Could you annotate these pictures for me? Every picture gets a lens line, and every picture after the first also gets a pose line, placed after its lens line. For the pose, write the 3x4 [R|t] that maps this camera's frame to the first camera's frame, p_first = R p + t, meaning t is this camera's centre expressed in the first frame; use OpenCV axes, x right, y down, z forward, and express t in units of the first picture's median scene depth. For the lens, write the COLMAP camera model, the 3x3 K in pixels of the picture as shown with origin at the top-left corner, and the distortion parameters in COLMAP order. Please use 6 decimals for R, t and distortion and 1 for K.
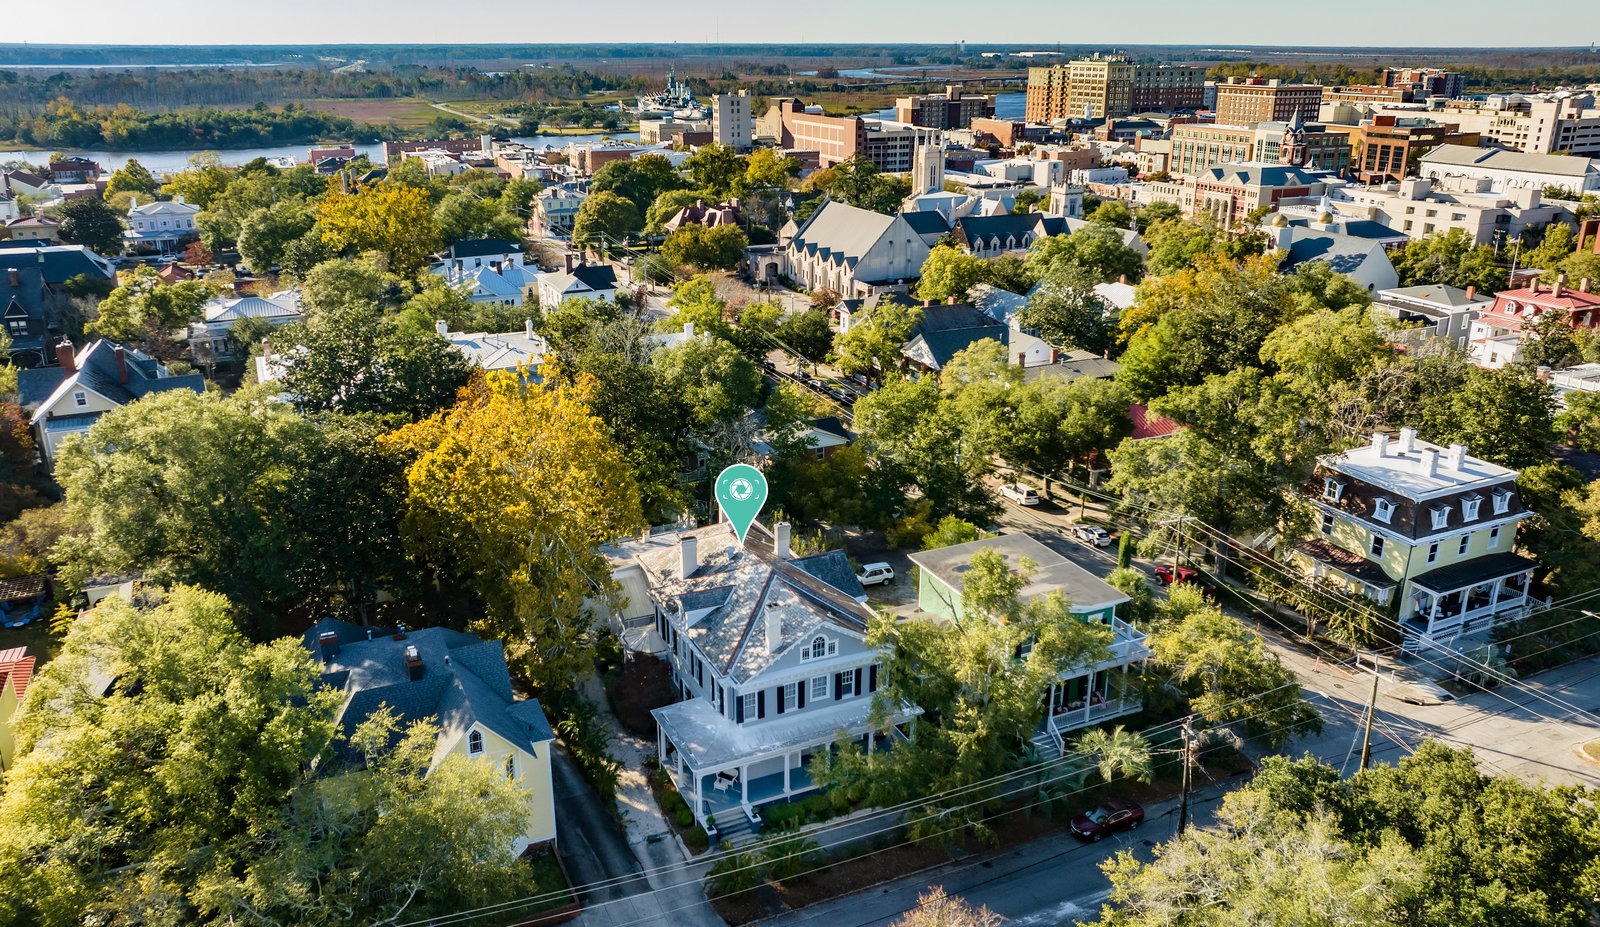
lens RADIAL K [[1196.4, 0, 797.2], [0, 1196.4, 448.5], [0, 0, 1]] dist [-0.022348, 0.009634]
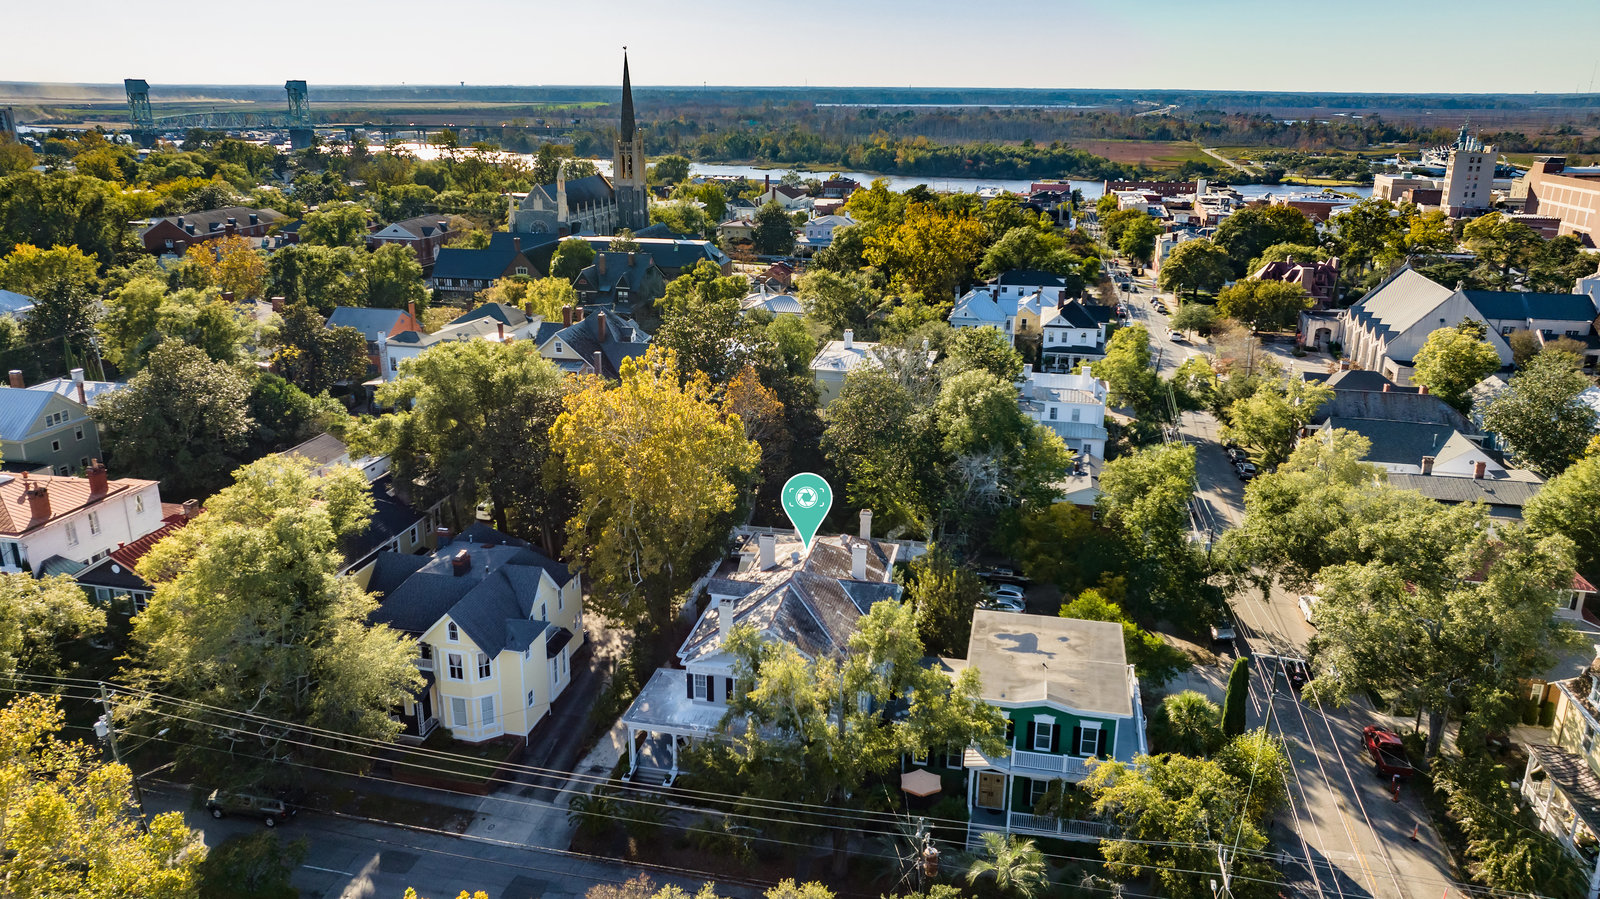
lens RADIAL K [[1155.3, 0, 800.0], [0, 1155.3, 449.5], [0, 0, 1]] dist [-0.023786, 0.002901]
pose [[0.794066, 0.187513, -0.578185, 0.242048], [-0.201717, 0.978613, 0.040344, -0.023166], [0.573384, 0.084593, 0.814908, 0.069388]]
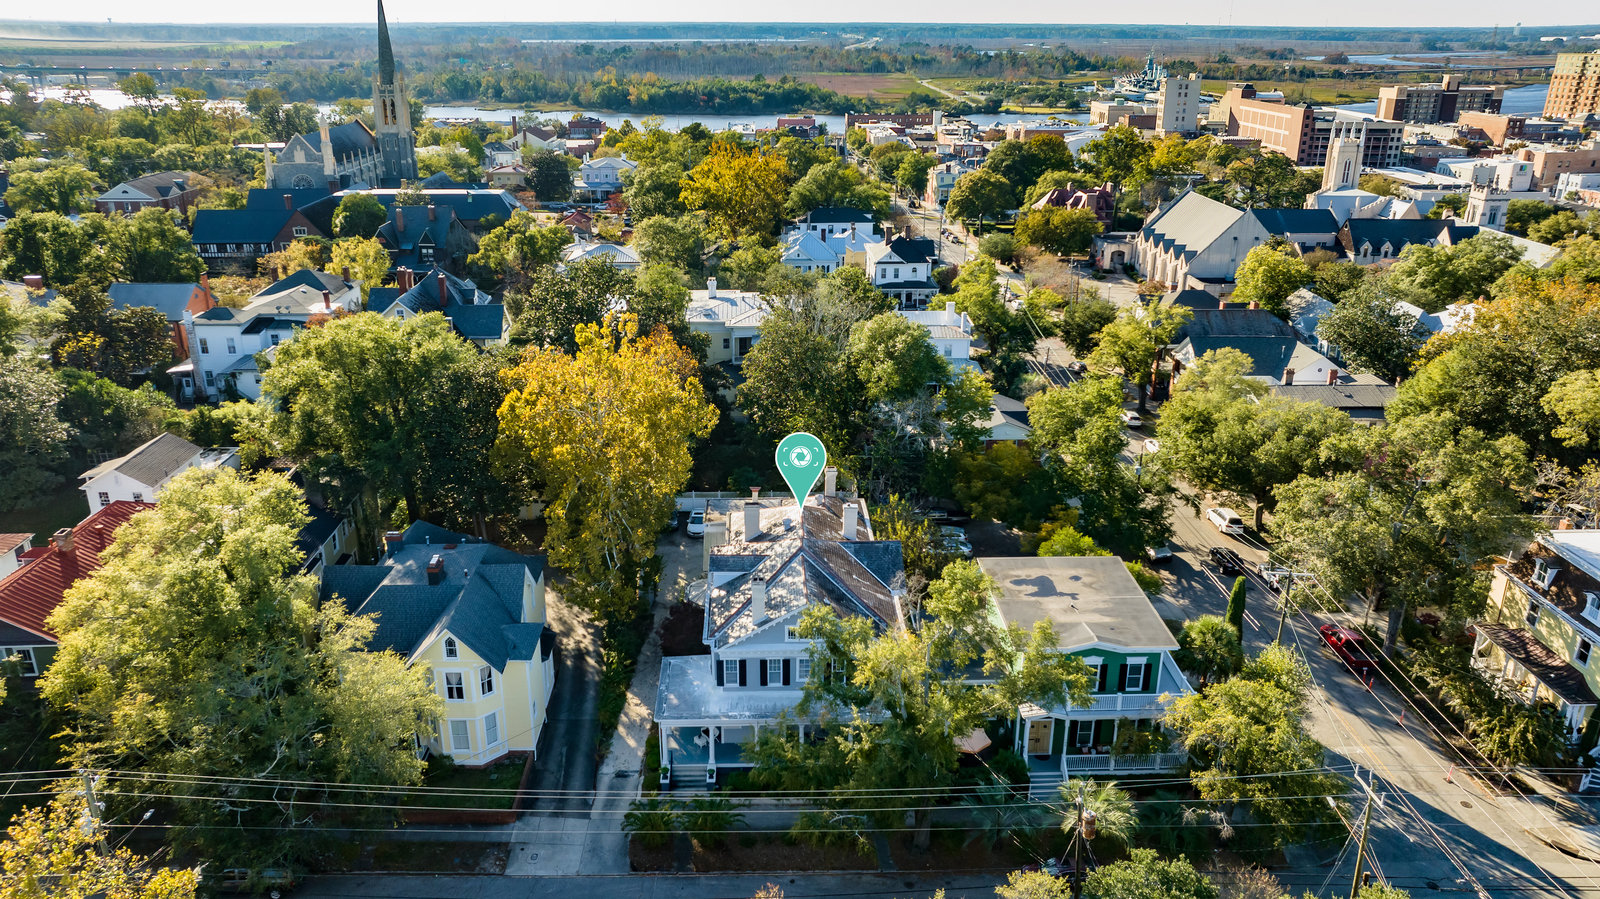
lens RADIAL K [[1150.5, 0, 800.0], [0, 1150.5, 449.5], [0, 0, 1]] dist [-0.023518, 0.008904]
pose [[0.918029, 0.141100, -0.370559, 0.142129], [-0.130584, 0.989995, 0.053455, -0.013881], [0.374395, -0.000684, 0.927269, 0.042178]]
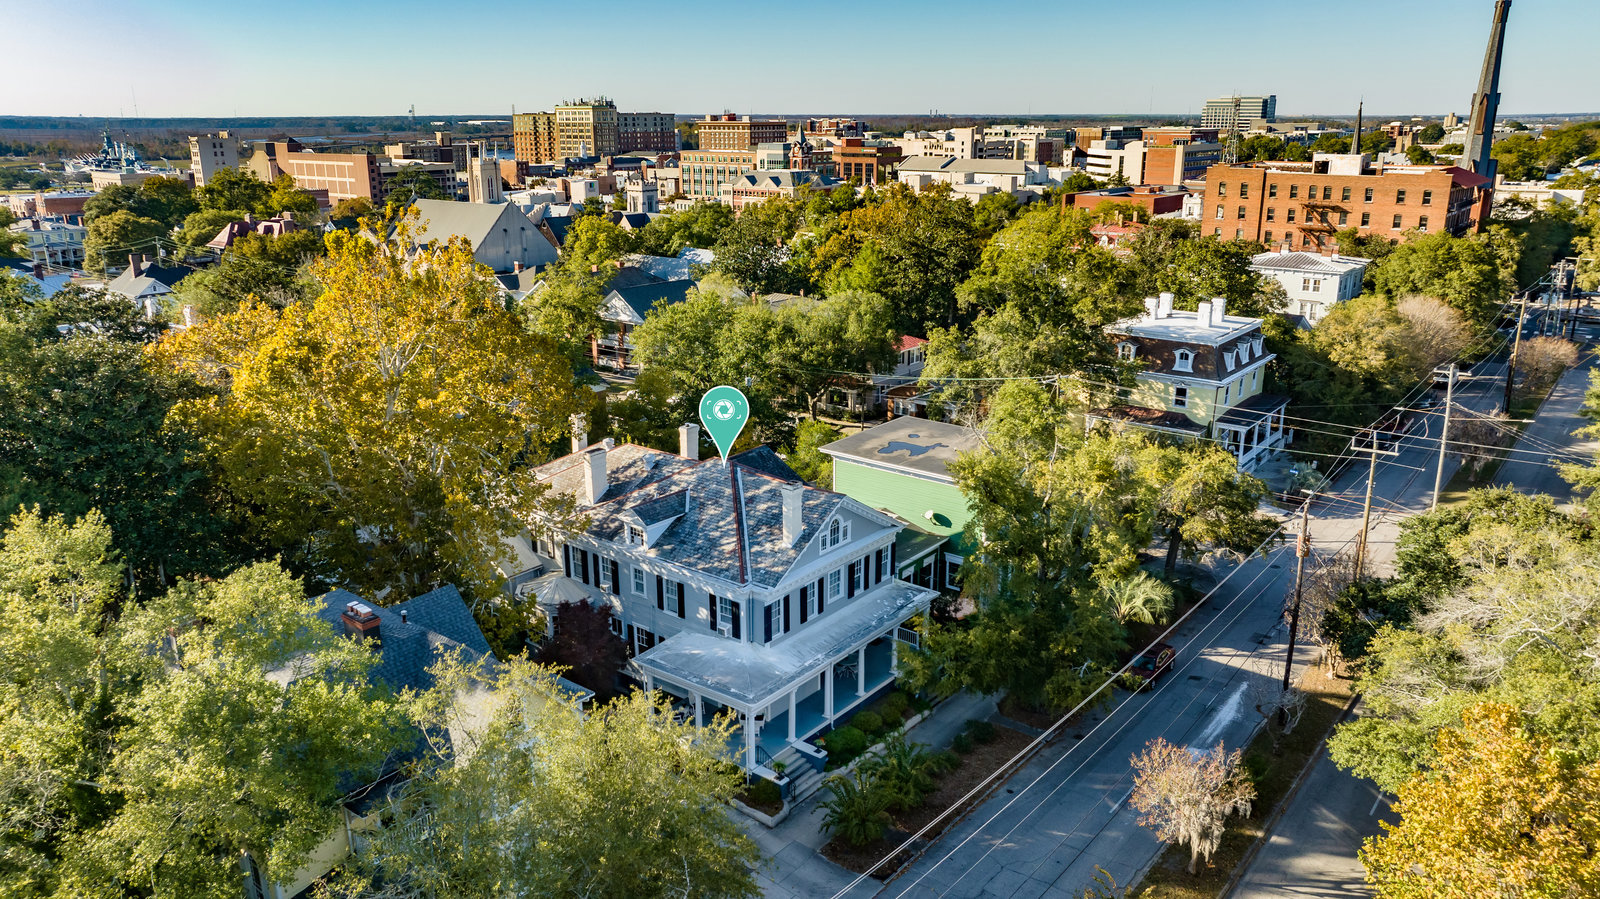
lens RADIAL K [[1128.3, 0, 800.0], [0, 1128.3, 449.5], [0, 0, 1]] dist [-0.018134, -0.001316]
pose [[0.896889, -0.130985, 0.422413, -0.129416], [0.147777, 0.988995, -0.007092, 0.045745], [-0.416835, 0.068784, 0.906376, 0.127310]]
